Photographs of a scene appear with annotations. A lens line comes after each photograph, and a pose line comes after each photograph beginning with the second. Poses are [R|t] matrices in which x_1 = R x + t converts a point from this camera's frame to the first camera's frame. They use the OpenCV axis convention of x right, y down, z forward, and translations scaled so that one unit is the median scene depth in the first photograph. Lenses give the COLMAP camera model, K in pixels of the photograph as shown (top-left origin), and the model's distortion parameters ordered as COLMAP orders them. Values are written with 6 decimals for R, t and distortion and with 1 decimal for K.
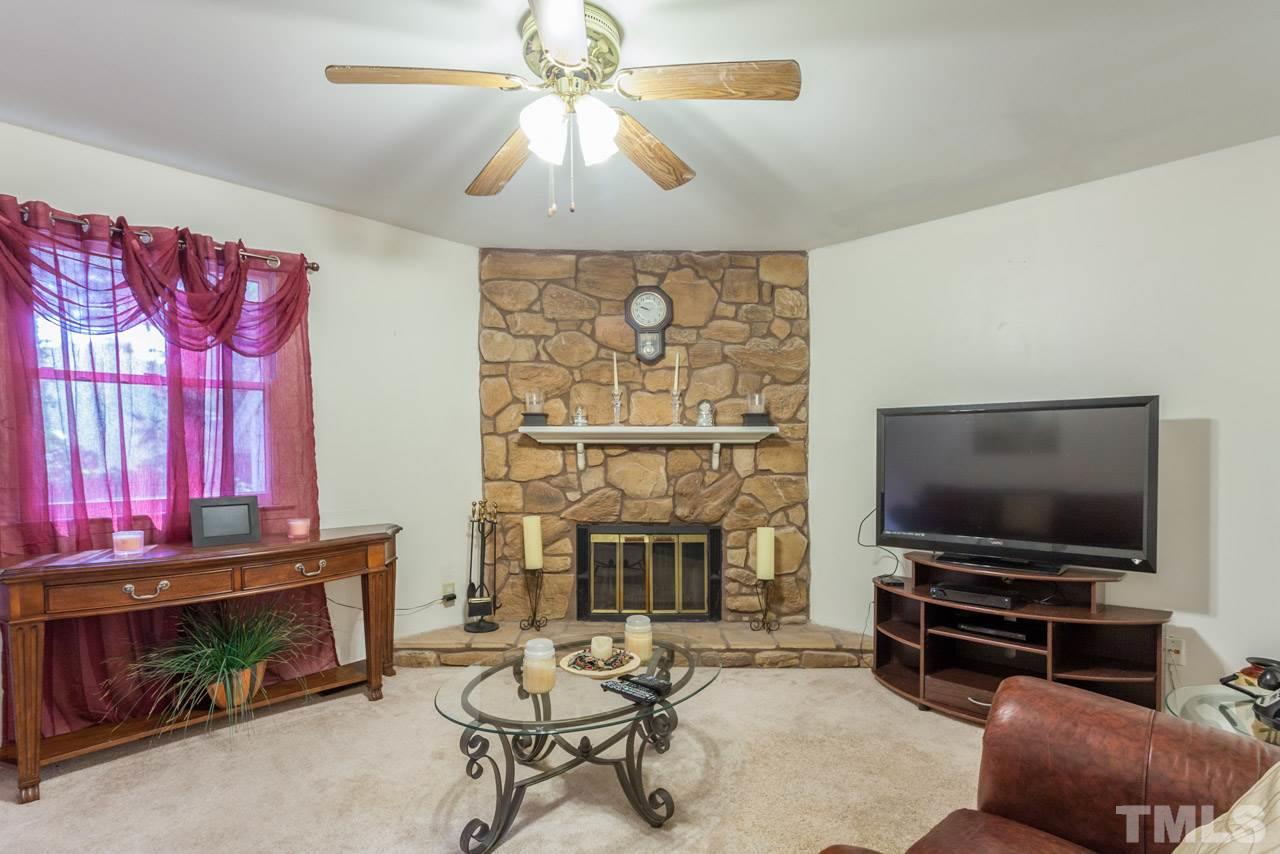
lens RADIAL K [[634.4, 0, 642.2], [0, 634.4, 465.1], [0, 0, 1]] dist [0.010736, 0.001508]
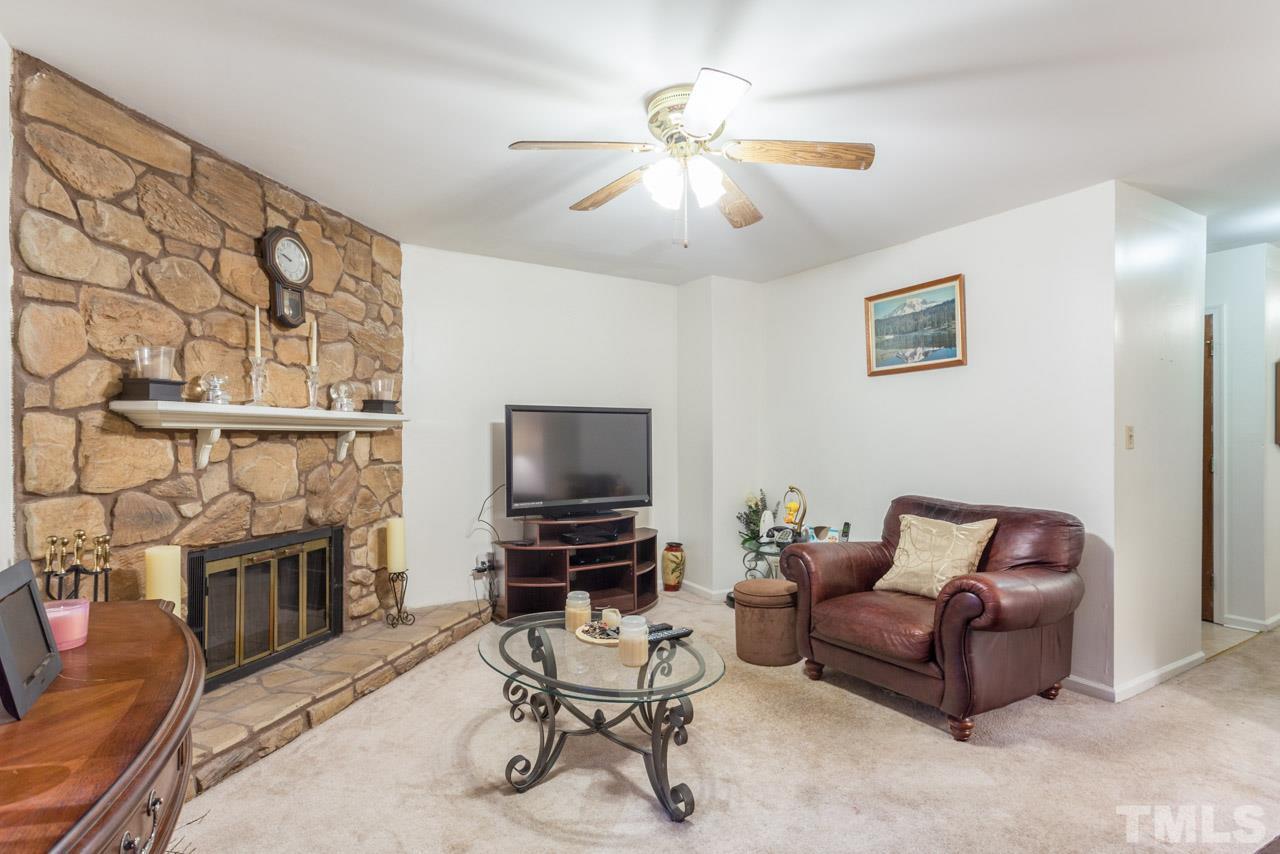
lens RADIAL K [[634.4, 0, 638.9], [0, 634.4, 434.7], [0, 0, 1]] dist [0.010736, 0.001508]
pose [[0.250705, 0.003514, 0.968057, -0.633586], [0.020782, 0.999743, -0.009011, -0.012824], [-0.967840, 0.022377, 0.250568, 0.383630]]
